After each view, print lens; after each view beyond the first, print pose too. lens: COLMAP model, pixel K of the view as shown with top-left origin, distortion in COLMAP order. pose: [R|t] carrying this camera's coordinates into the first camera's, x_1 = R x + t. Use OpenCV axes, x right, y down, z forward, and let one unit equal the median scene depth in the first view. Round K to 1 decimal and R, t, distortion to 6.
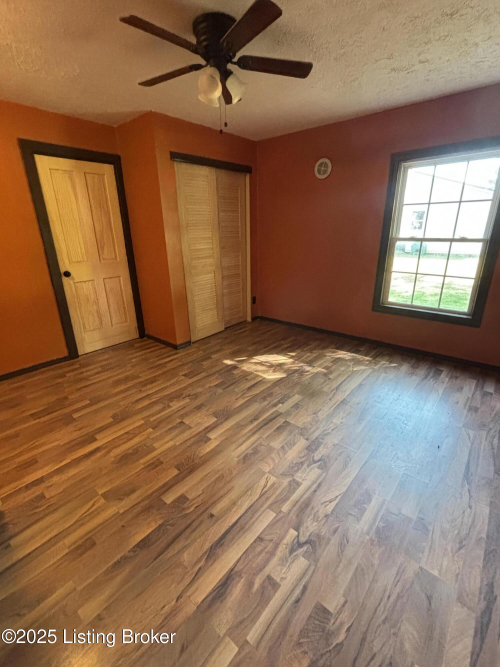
lens RADIAL K [[296.0, 0, 250.0], [0, 296.0, 333.5], [0, 0, 1]] dist [-0.028481, 0.019378]
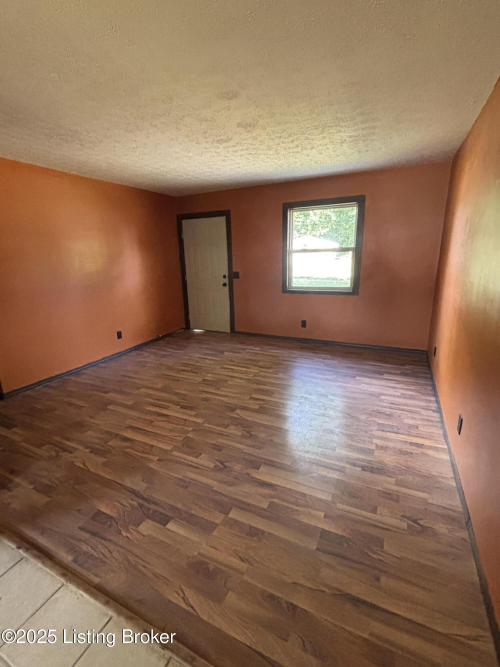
lens RADIAL K [[296.0, 0, 250.0], [0, 296.0, 333.5], [0, 0, 1]] dist [-0.028481, 0.019378]
pose [[0.273669, 0.251534, -0.928351, 0.370230], [-0.305404, 0.937974, 0.164112, -0.073296], [0.912049, 0.238610, 0.333514, 0.201183]]
